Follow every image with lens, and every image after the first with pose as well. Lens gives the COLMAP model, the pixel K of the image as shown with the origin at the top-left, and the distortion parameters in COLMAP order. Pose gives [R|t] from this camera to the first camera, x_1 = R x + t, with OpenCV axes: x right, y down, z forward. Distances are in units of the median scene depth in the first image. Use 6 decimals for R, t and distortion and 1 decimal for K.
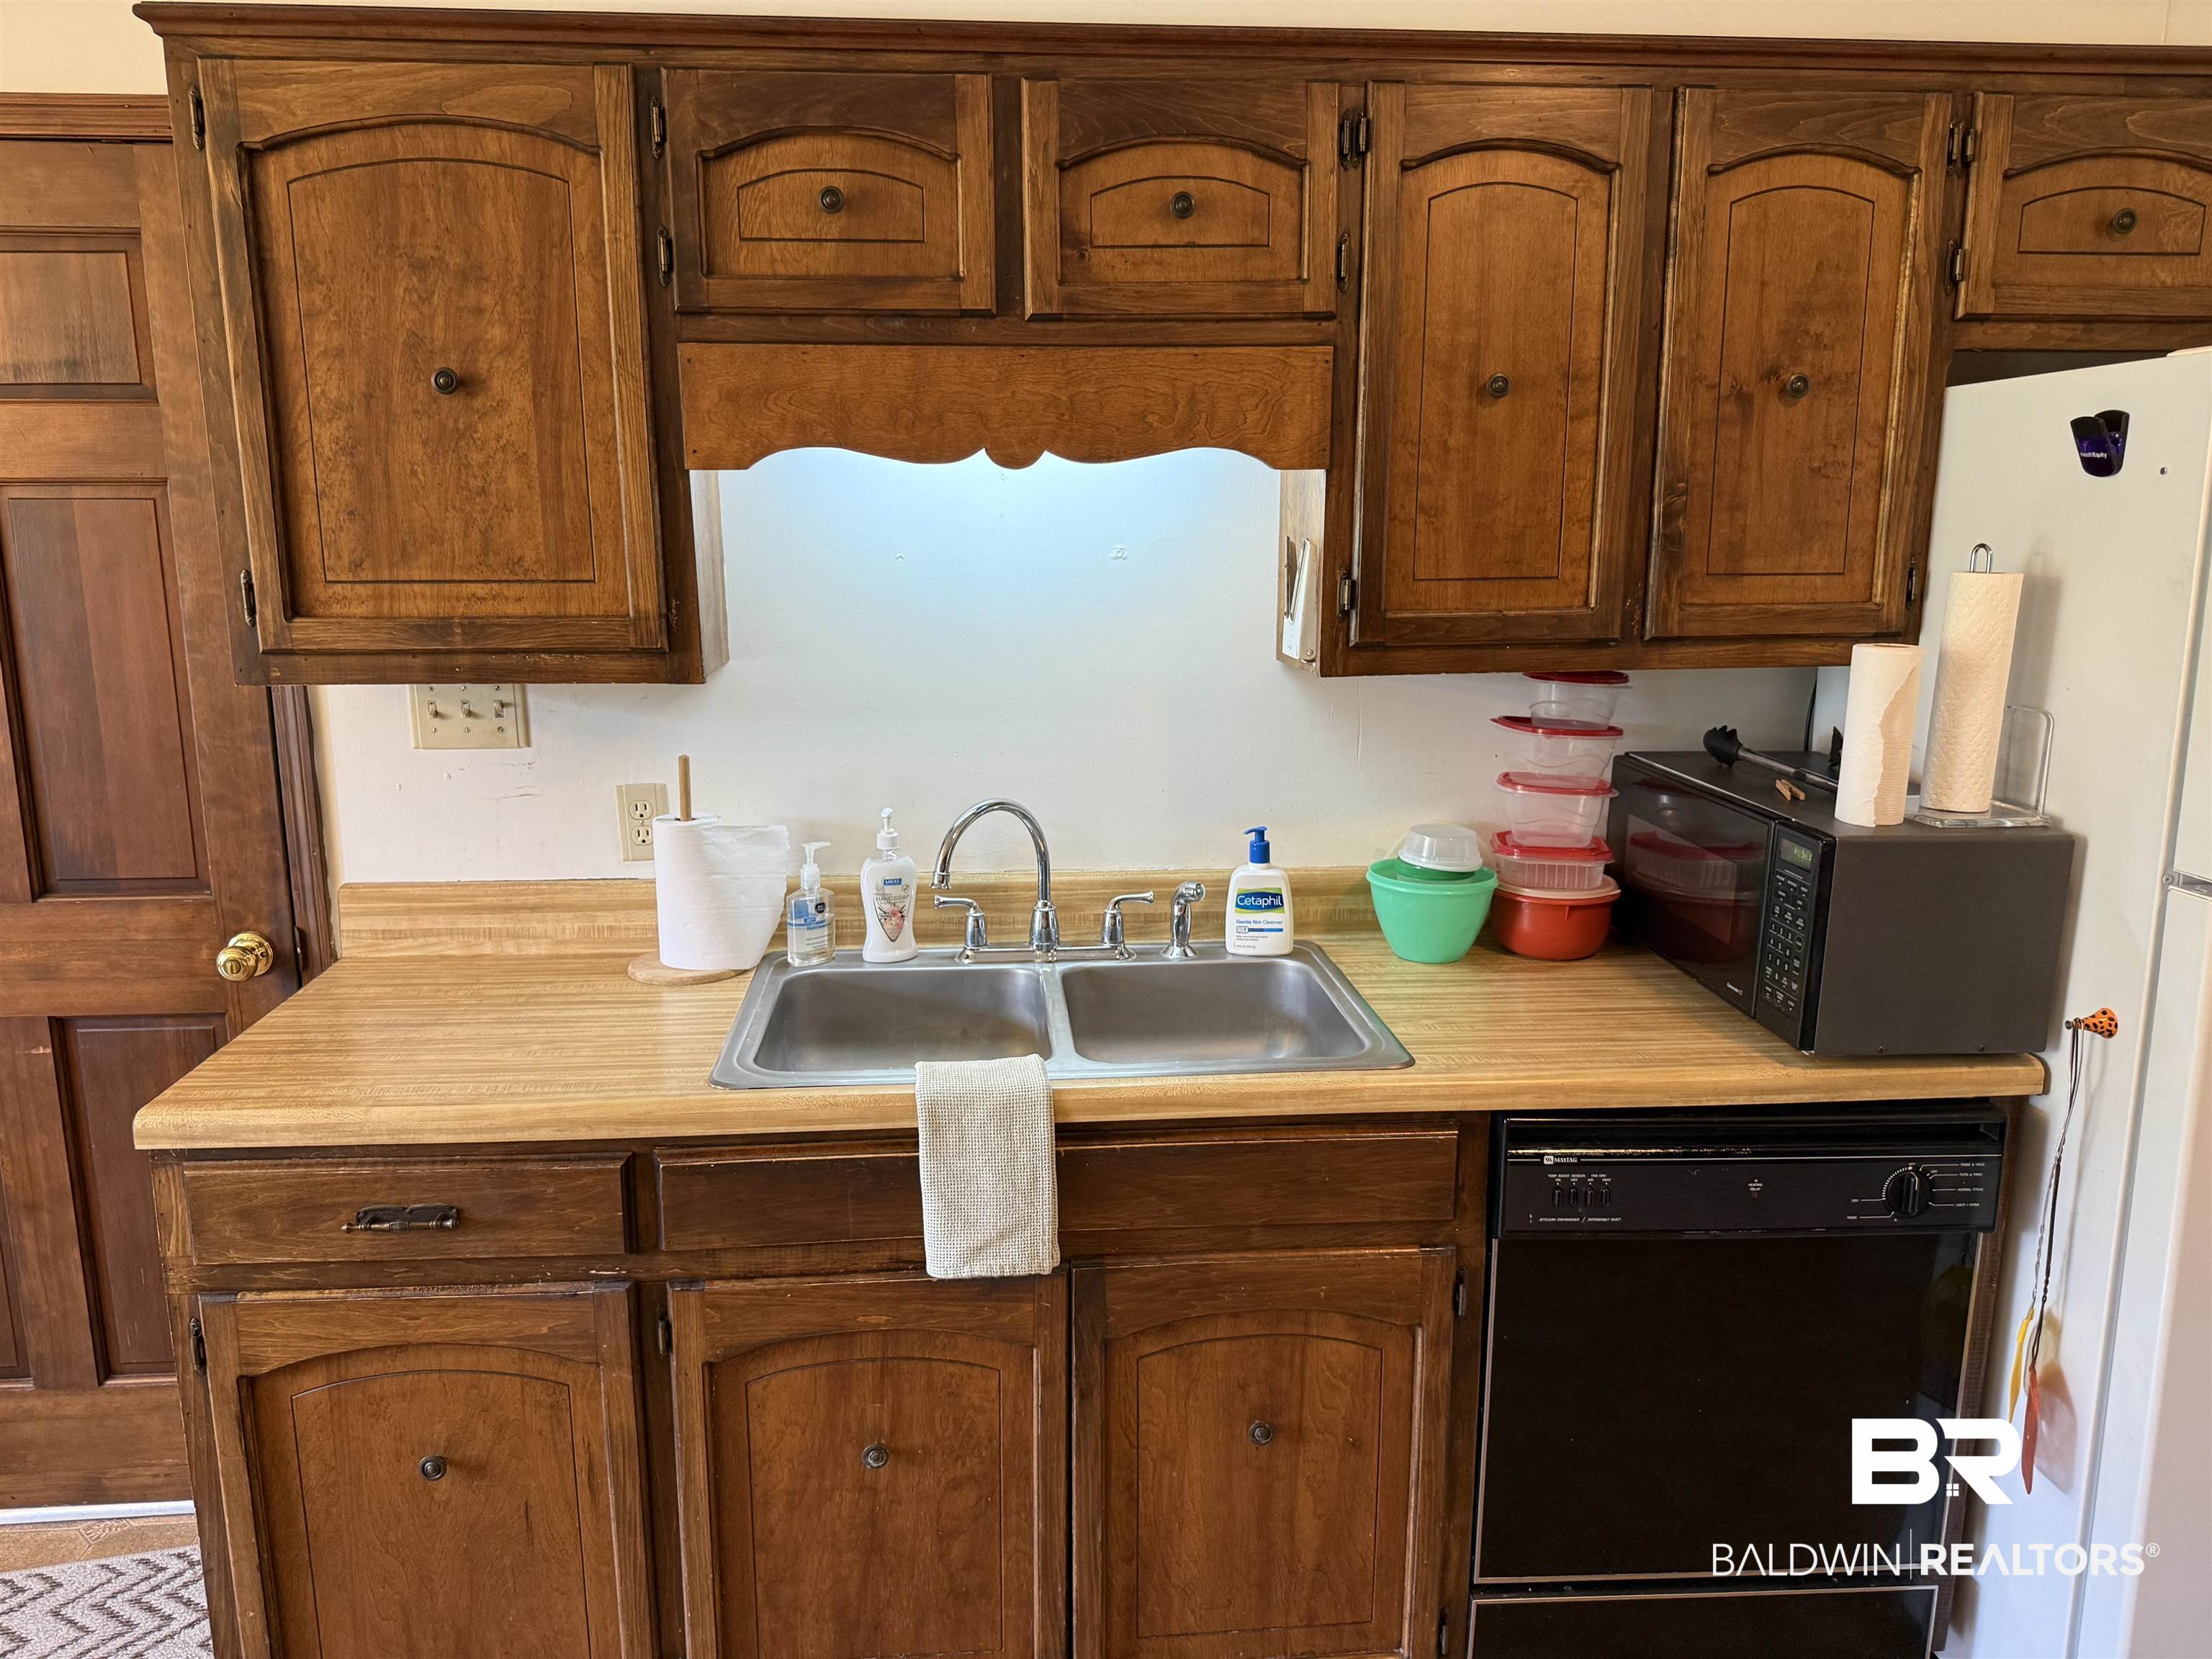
lens RADIAL K [[1562.4, 0, 1107.8], [0, 1562.4, 796.8], [0, 0, 1]] dist [0.088346, -0.118015]
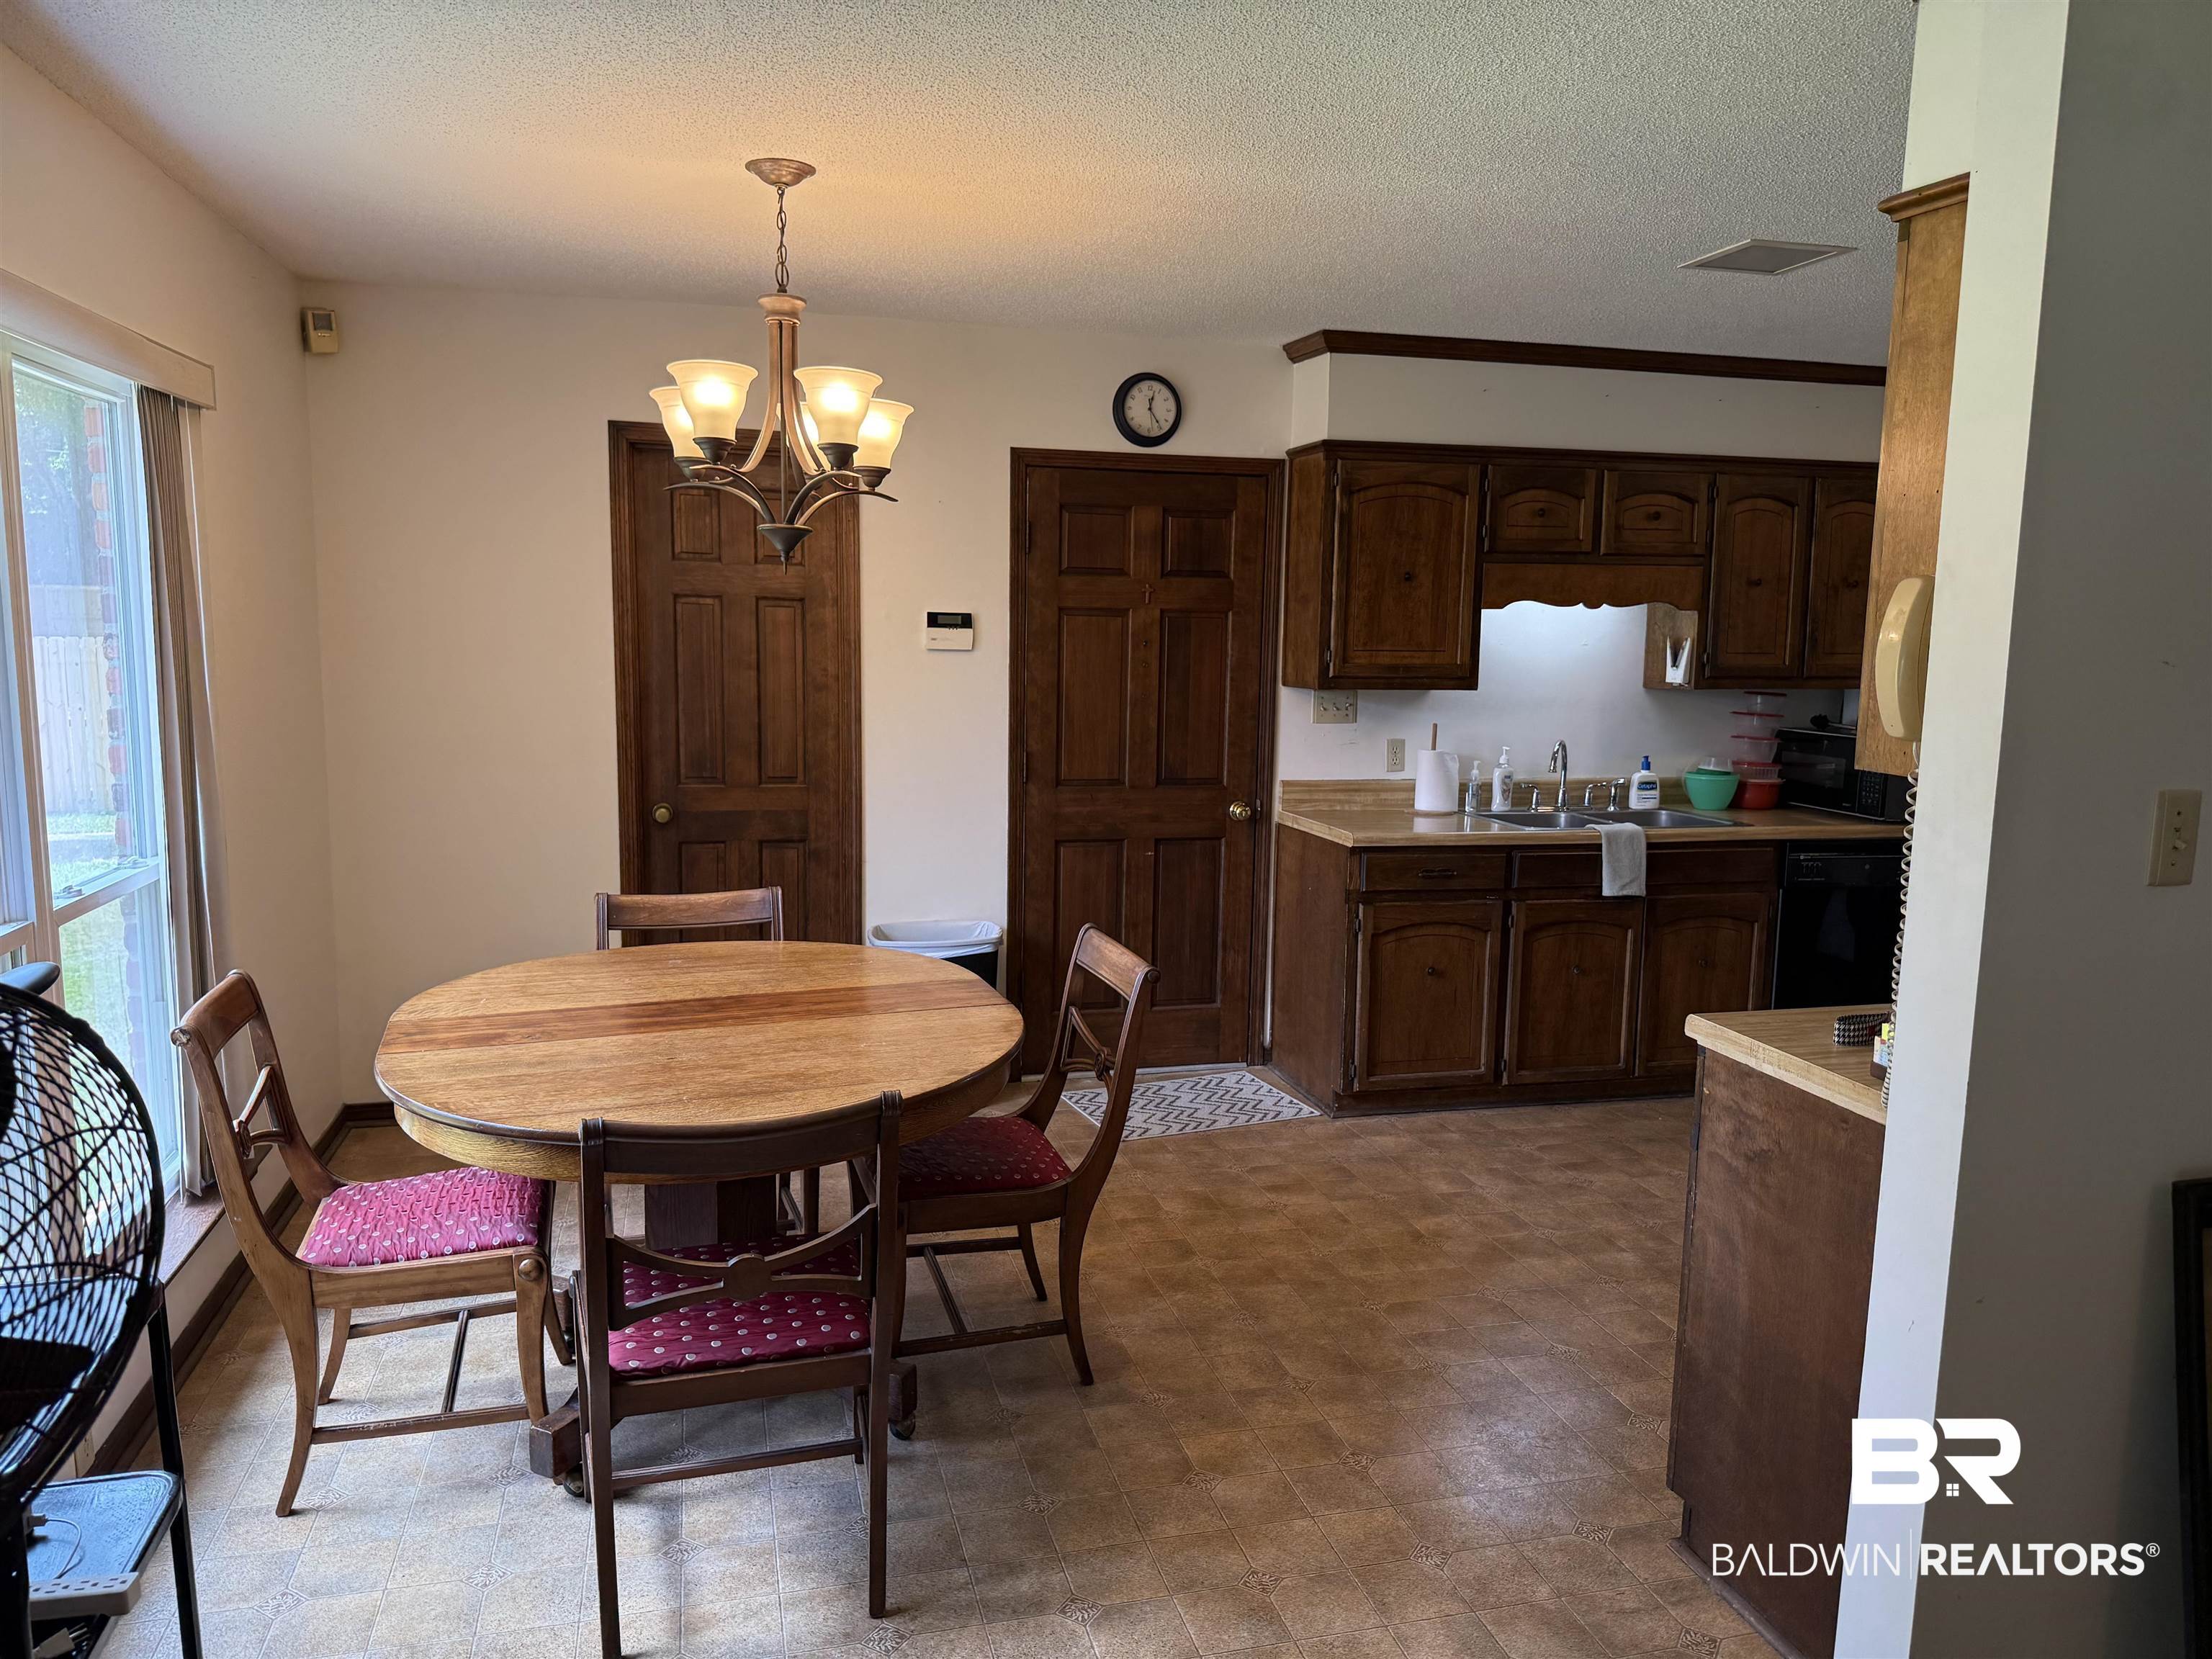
lens RADIAL K [[1549.3, 0, 1096.6], [0, 1549.3, 826.8], [0, 0, 1]] dist [0.086030, -0.108404]
pose [[0.984959, -0.006091, 0.172679, -1.374969], [0.016303, 0.998196, -0.057778, 0.302692], [-0.172016, 0.059724, 0.983282, -1.463247]]
